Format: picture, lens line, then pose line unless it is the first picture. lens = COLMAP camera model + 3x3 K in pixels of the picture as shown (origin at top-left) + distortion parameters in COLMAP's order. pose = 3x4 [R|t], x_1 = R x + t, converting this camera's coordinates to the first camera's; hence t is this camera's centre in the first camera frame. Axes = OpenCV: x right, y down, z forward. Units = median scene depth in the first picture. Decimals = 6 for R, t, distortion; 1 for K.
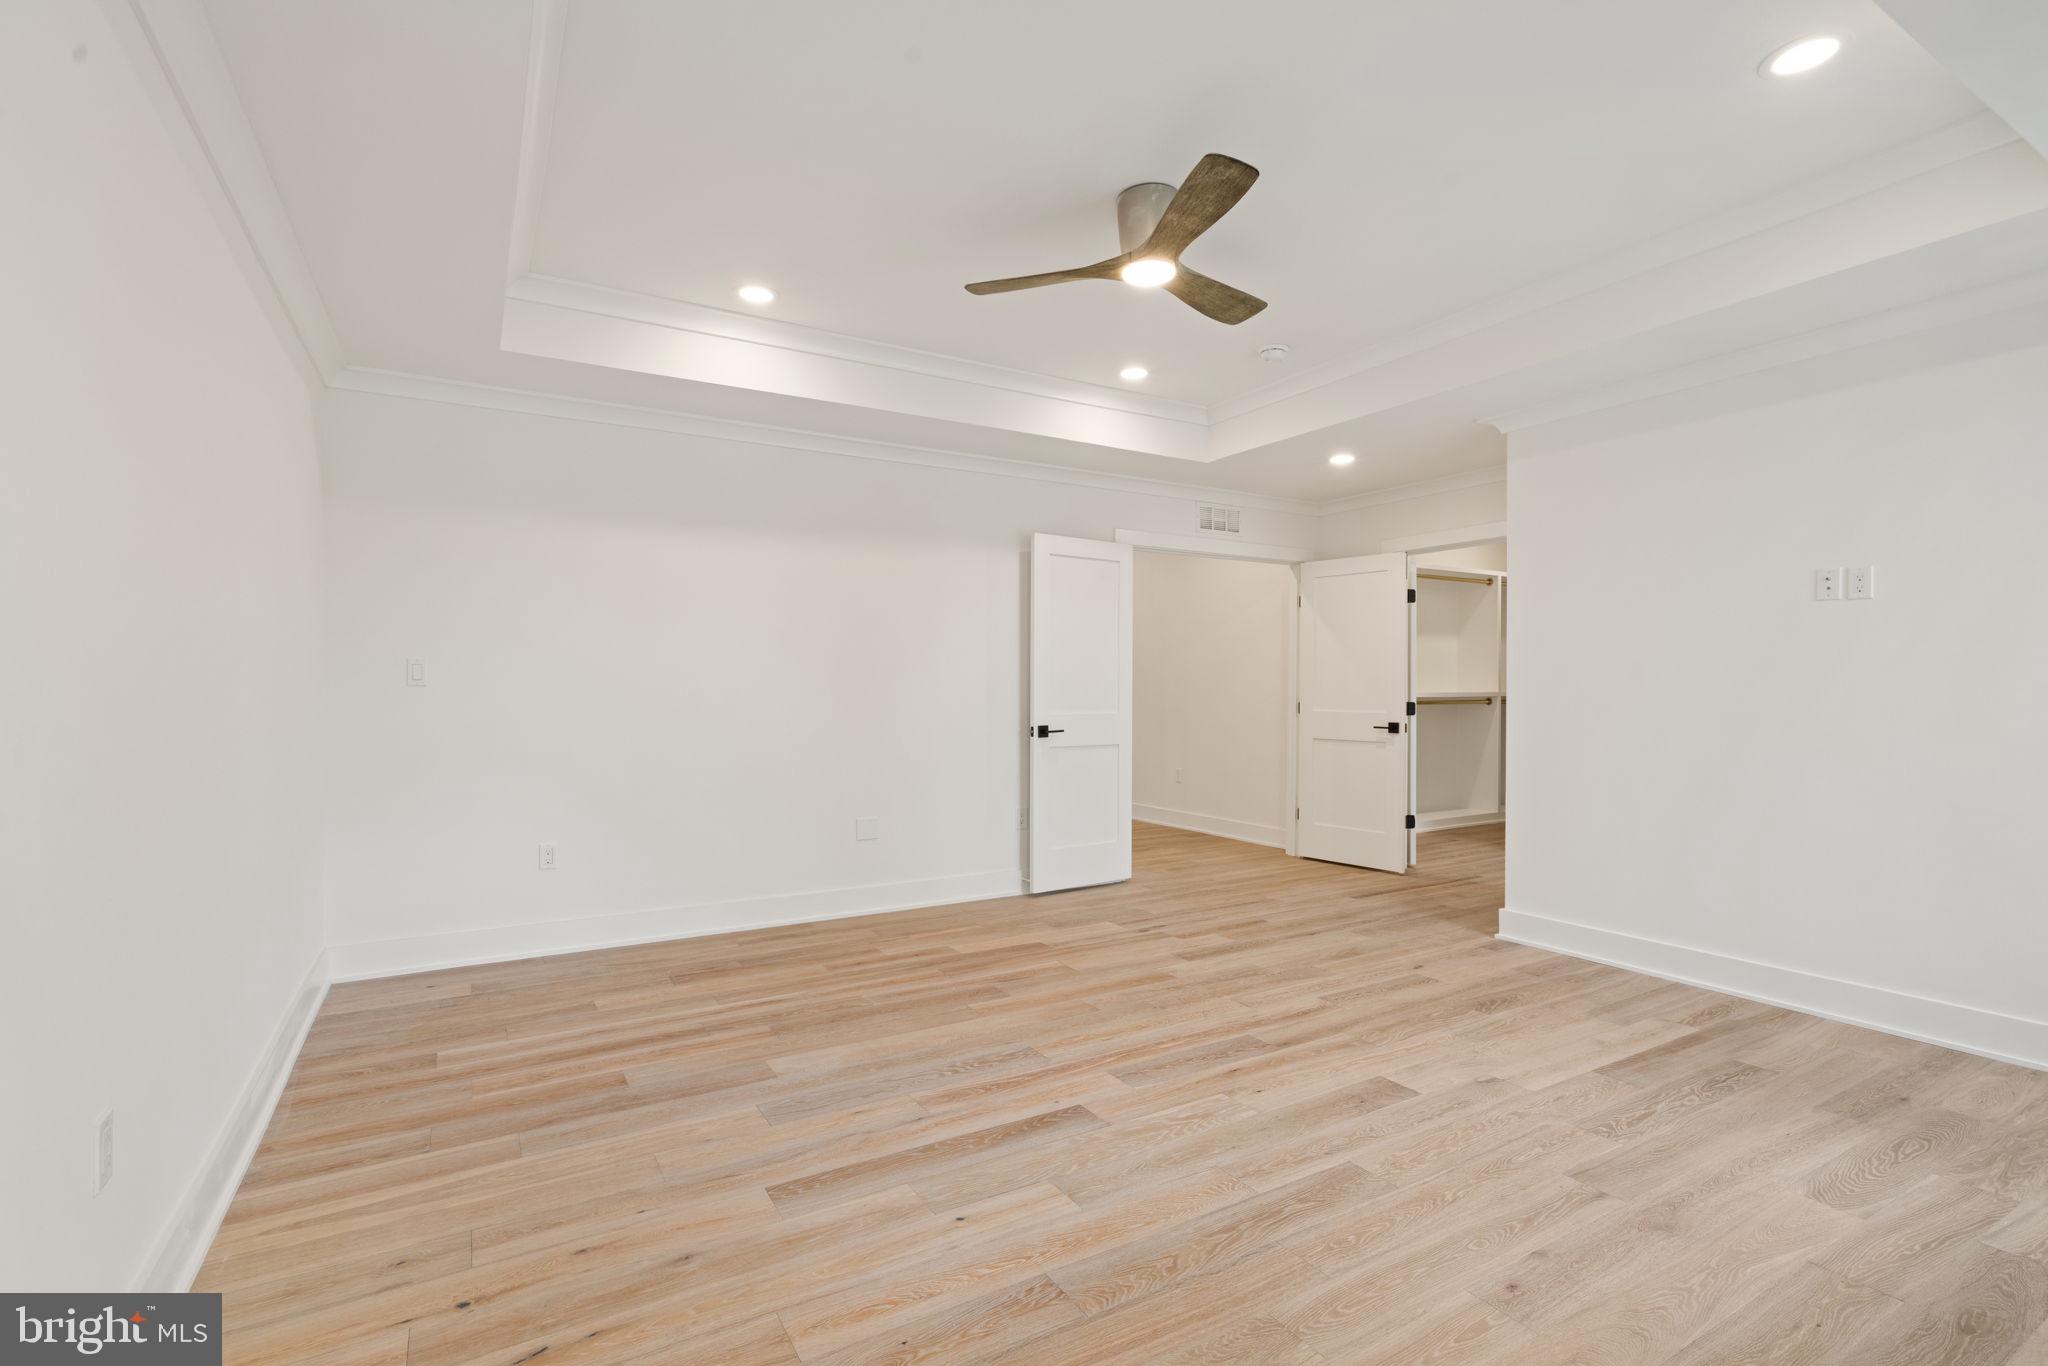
lens RADIAL K [[961.0, 0, 1024.0], [0, 961.0, 683.0], [0, 0, 1]] dist [0.000463, 0.000796]
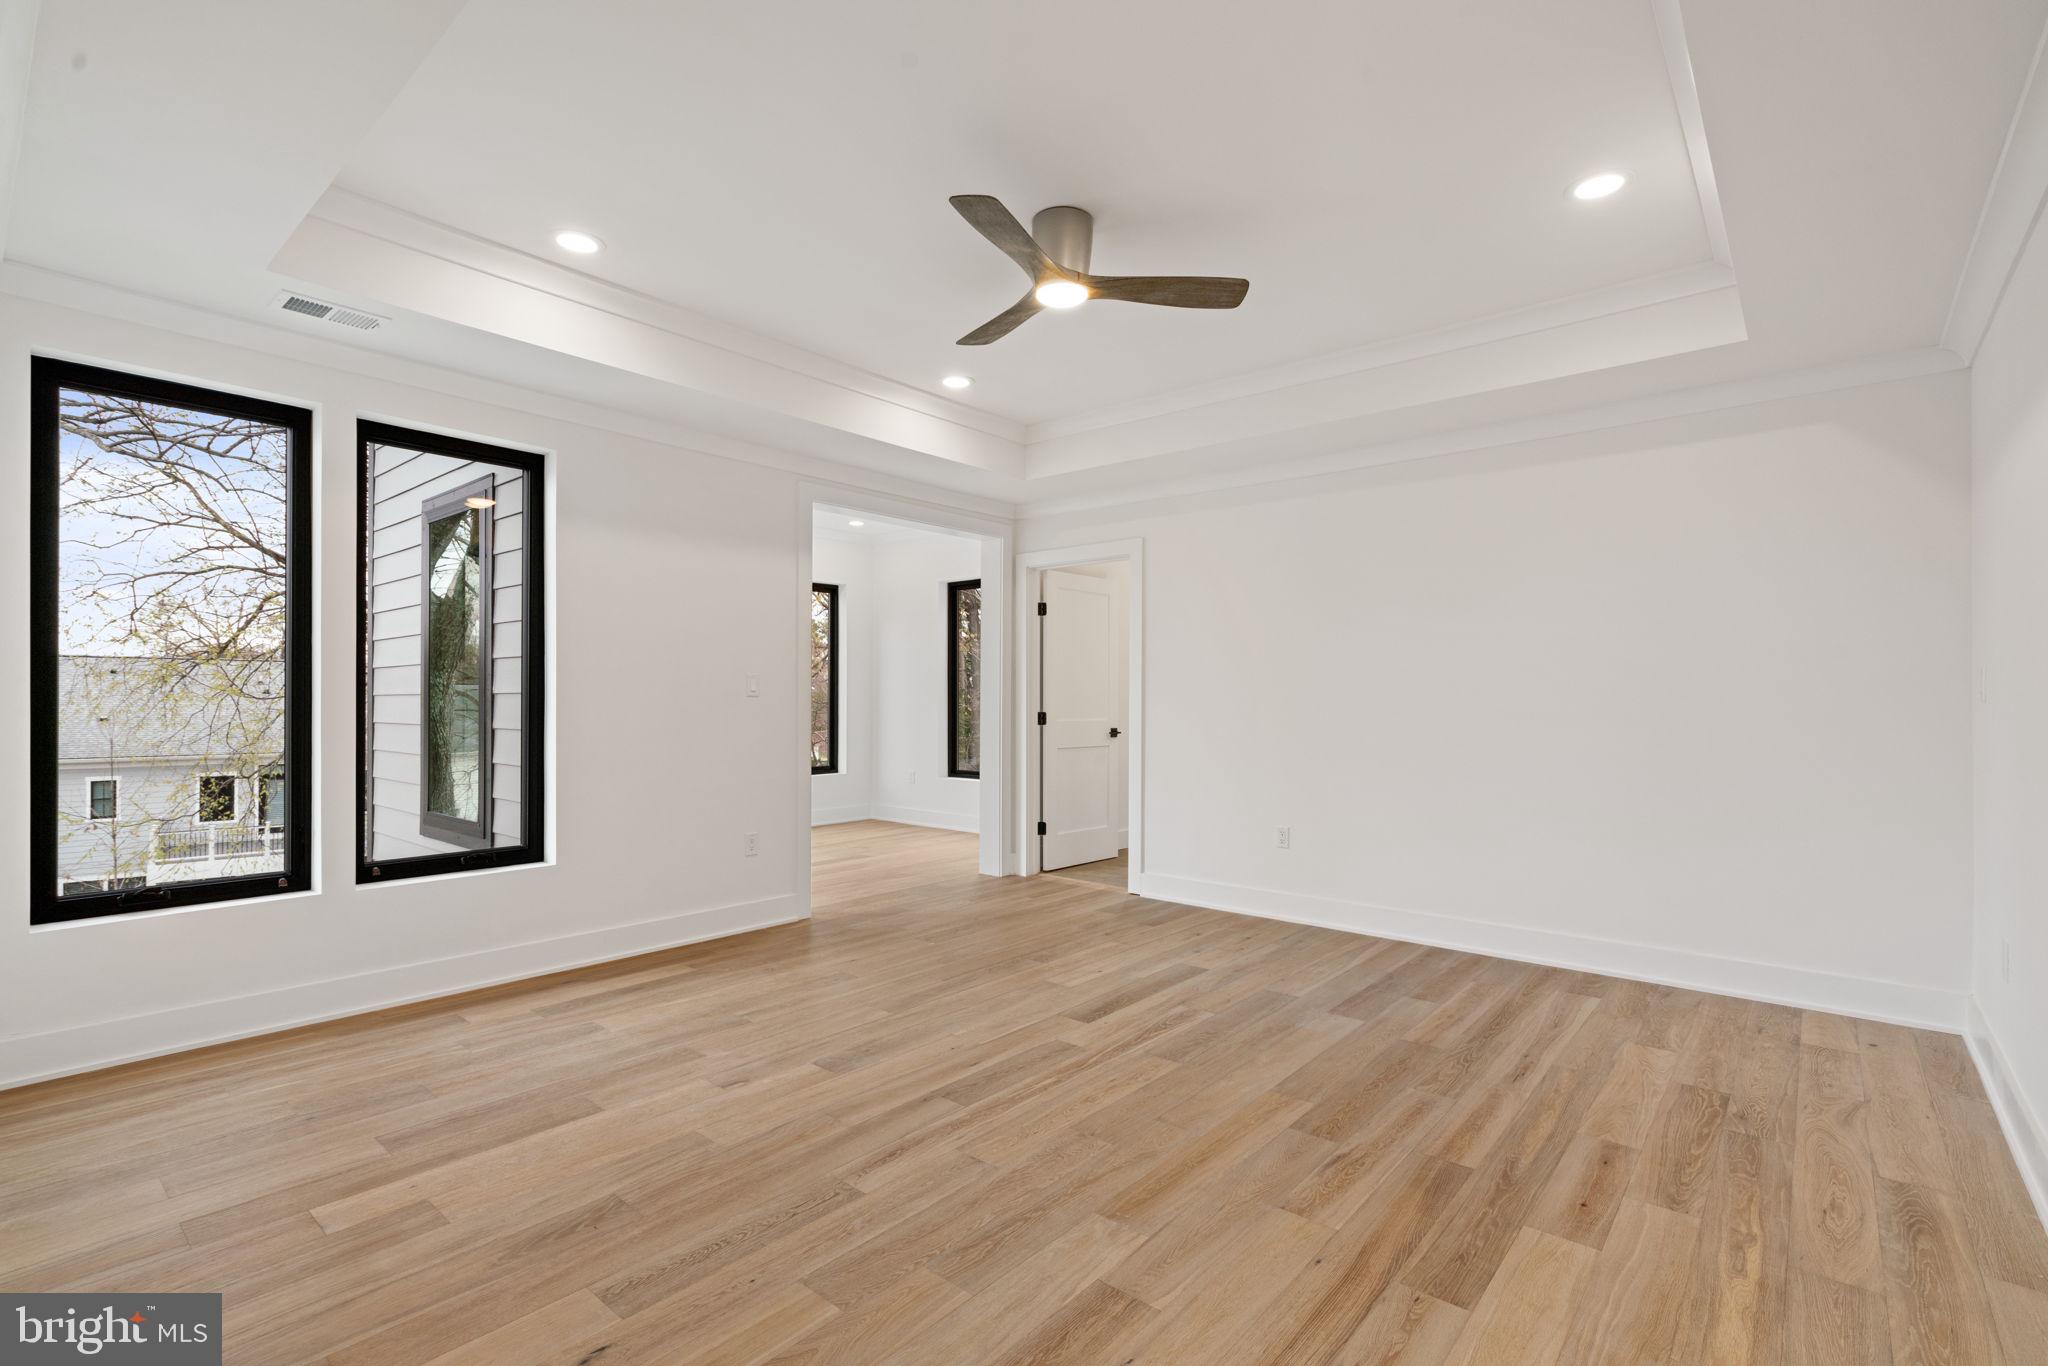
lens RADIAL K [[961.0, 0, 1024.0], [0, 961.0, 683.0], [0, 0, 1]] dist [0.000463, 0.000796]
pose [[-0.948195, -0.010899, -0.317502, 0.453125], [-0.004271, 0.999758, -0.021563, 0.008943], [0.317661, -0.019089, -0.948012, 1.807099]]
